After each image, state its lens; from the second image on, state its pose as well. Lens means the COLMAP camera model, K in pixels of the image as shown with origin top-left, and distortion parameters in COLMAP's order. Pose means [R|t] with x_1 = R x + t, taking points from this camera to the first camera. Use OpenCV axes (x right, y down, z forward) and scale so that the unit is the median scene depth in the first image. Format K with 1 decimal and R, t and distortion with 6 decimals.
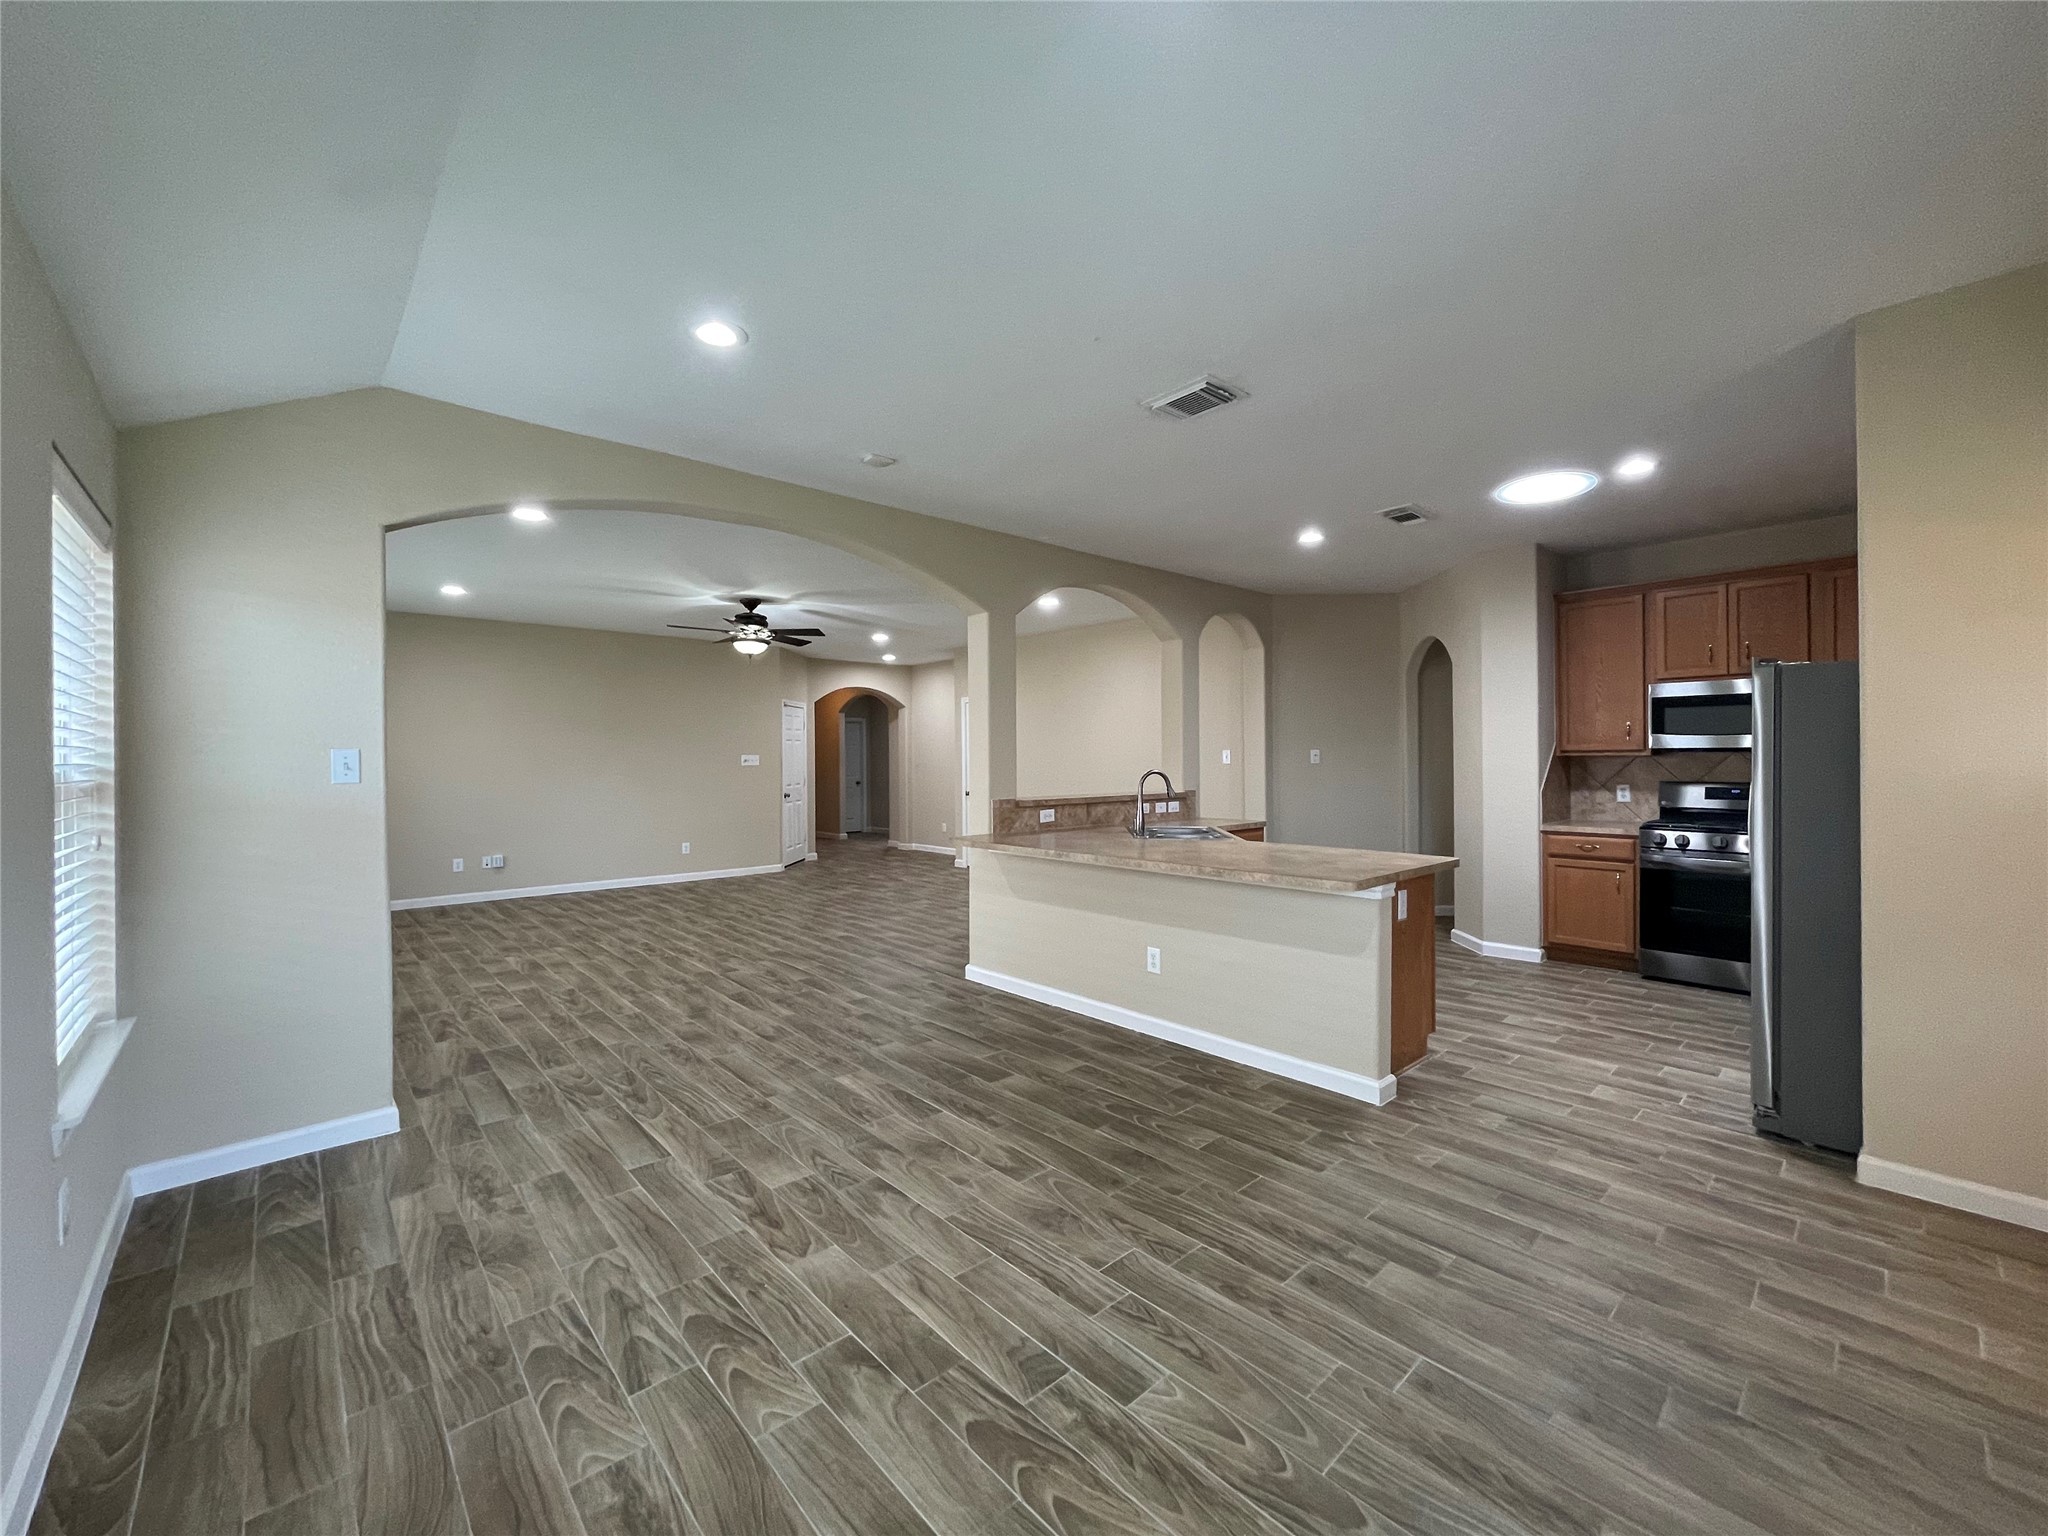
lens RADIAL K [[827.7, 0, 1024.9], [0, 827.7, 762.7], [0, 0, 1]] dist [-0.001649, -0.000499]
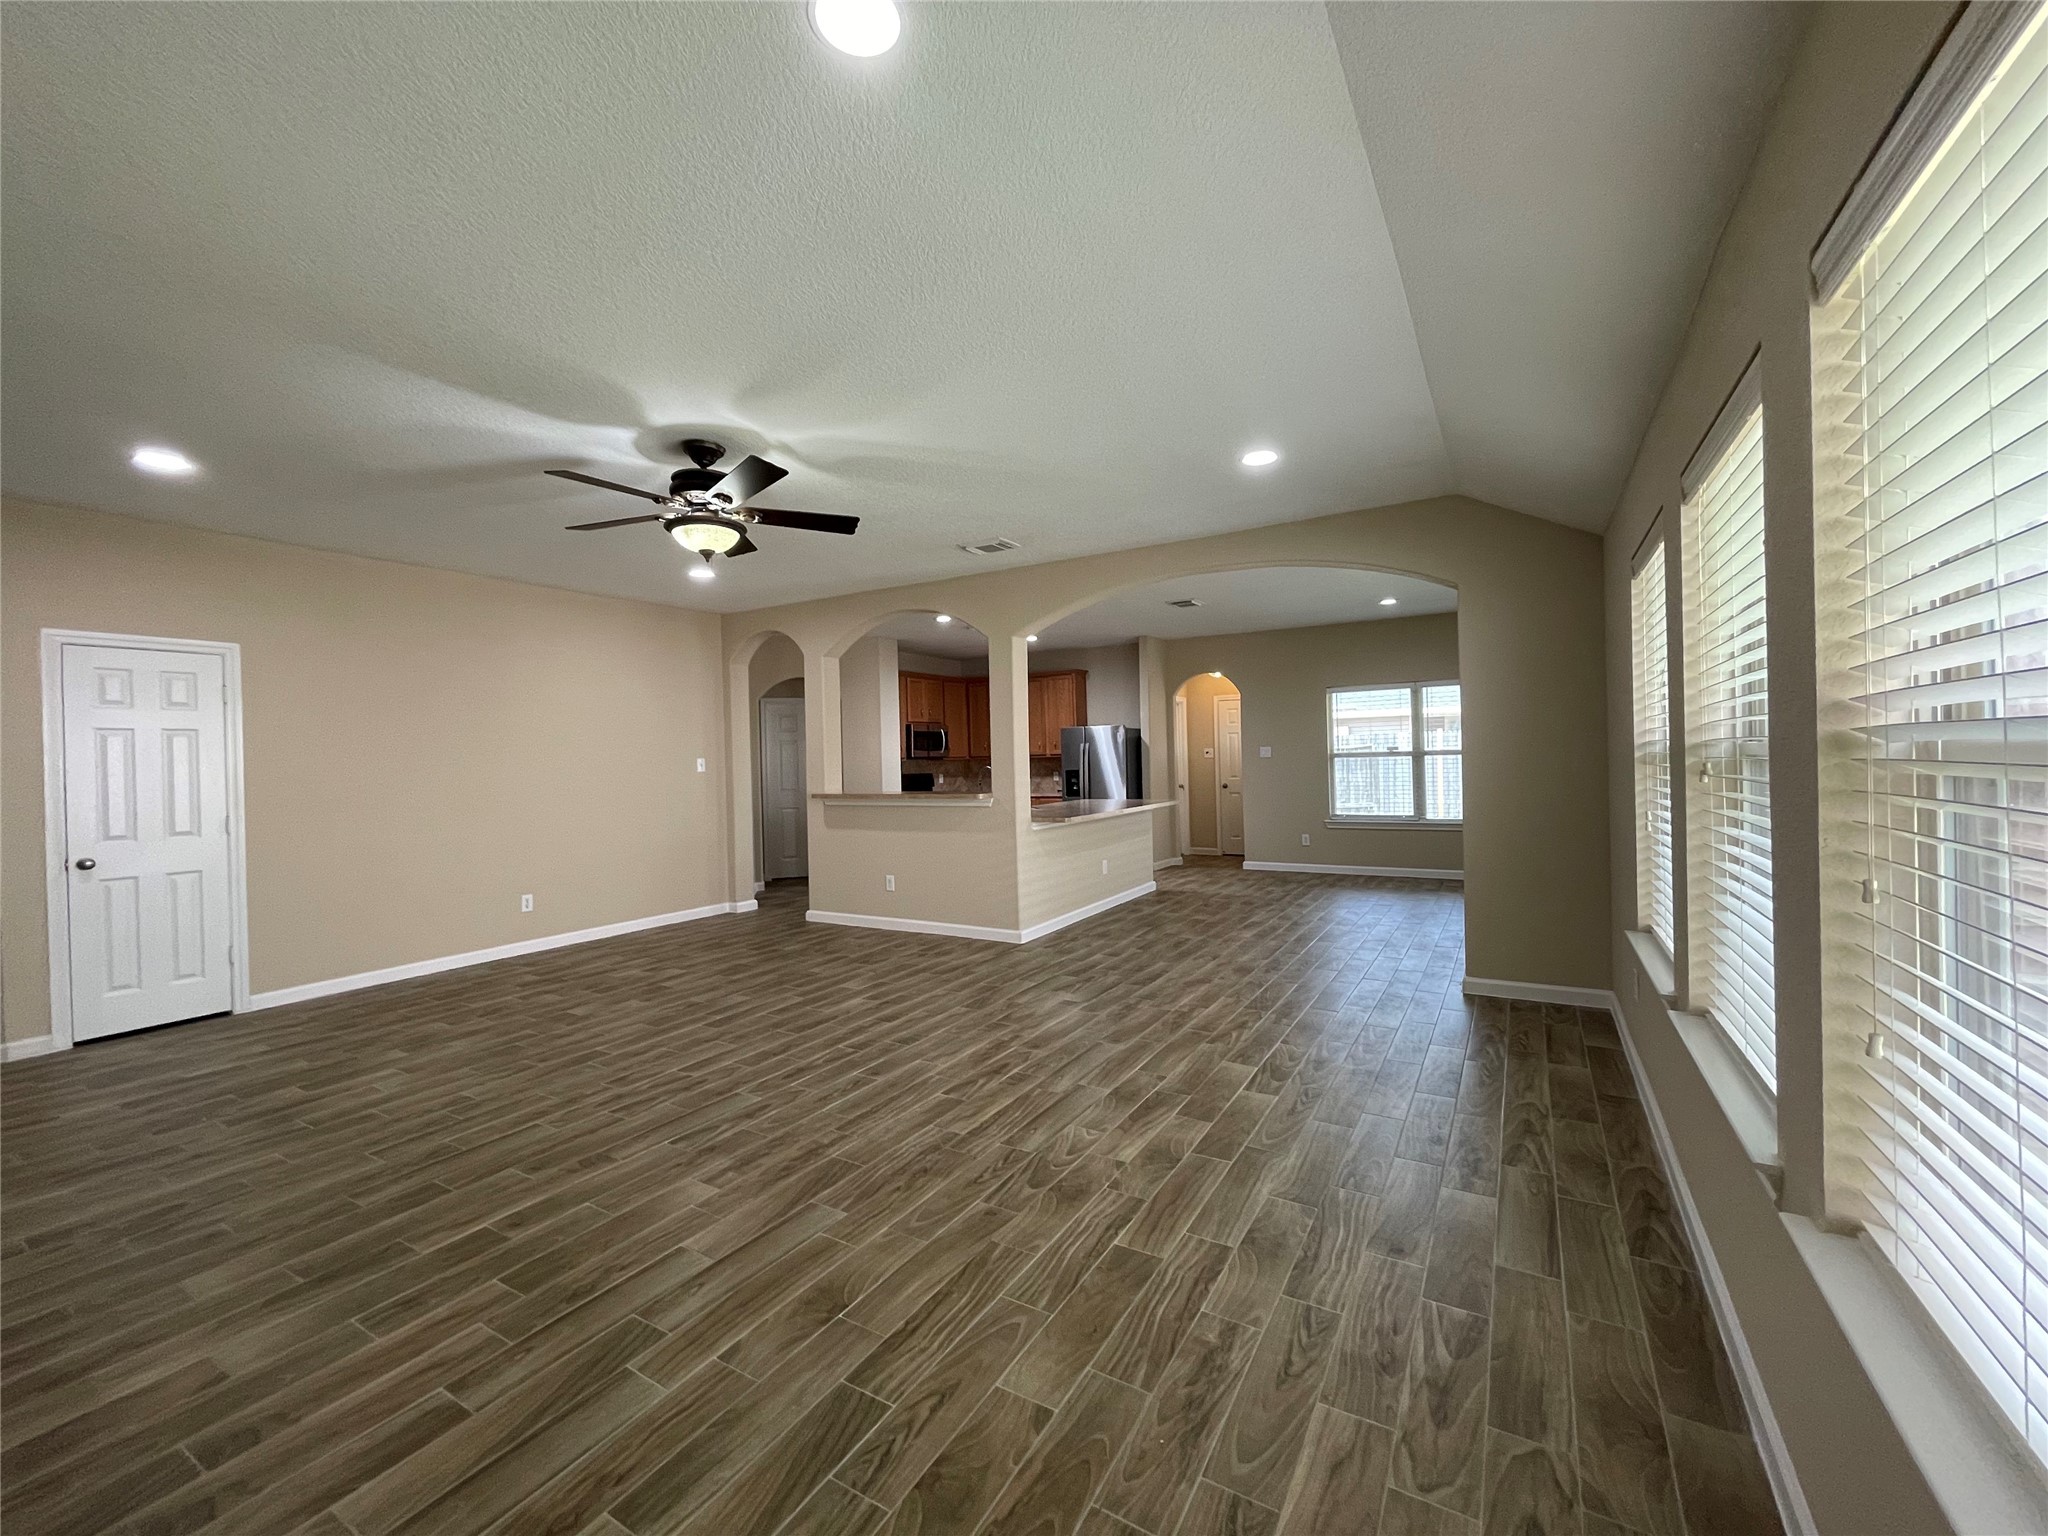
lens RADIAL K [[825.2, 0, 1015.1], [0, 825.2, 761.6], [0, 0, 1]] dist [0.000034, 0.000021]
pose [[-0.277968, 0.010895, 0.960529, -2.197302], [0.031207, 0.999510, -0.002306, 0.008625], [-0.960083, 0.029334, -0.278171, 2.434103]]
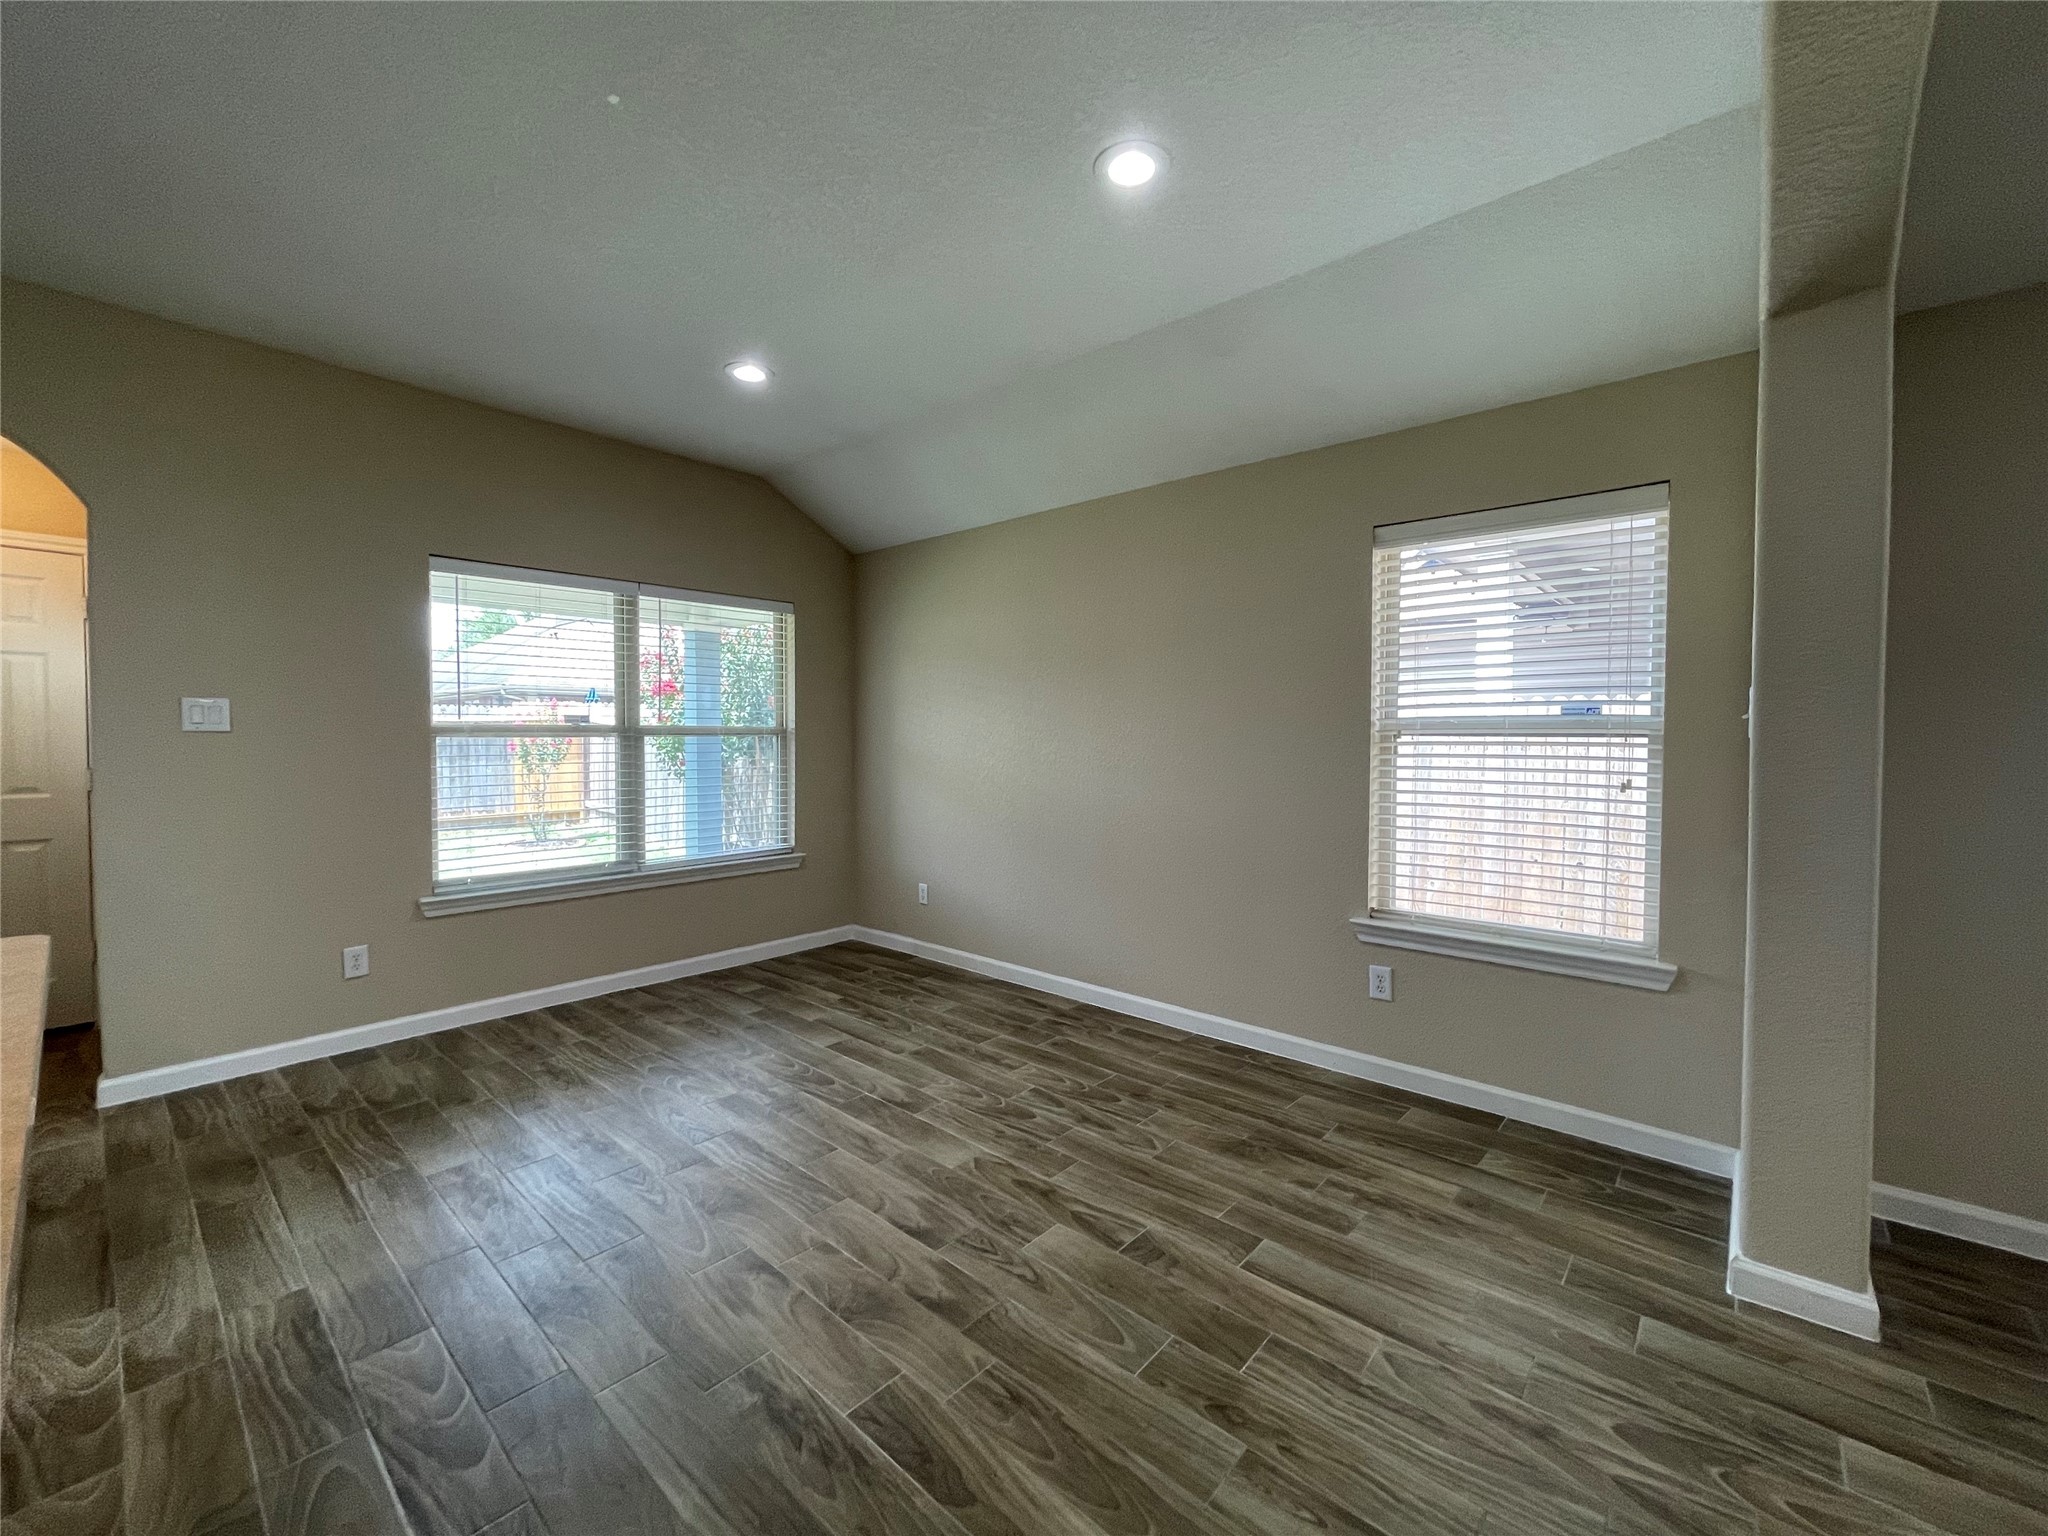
lens RADIAL K [[833.9, 0, 1022.2], [0, 833.9, 756.6], [0, 0, 1]] dist [0.000023, -0.000094]
pose [[-0.994317, 0.005981, -0.106287, -0.173239], [0.002625, 0.999494, 0.031691, 0.018952], [0.106423, 0.031232, -0.993830, 1.702235]]
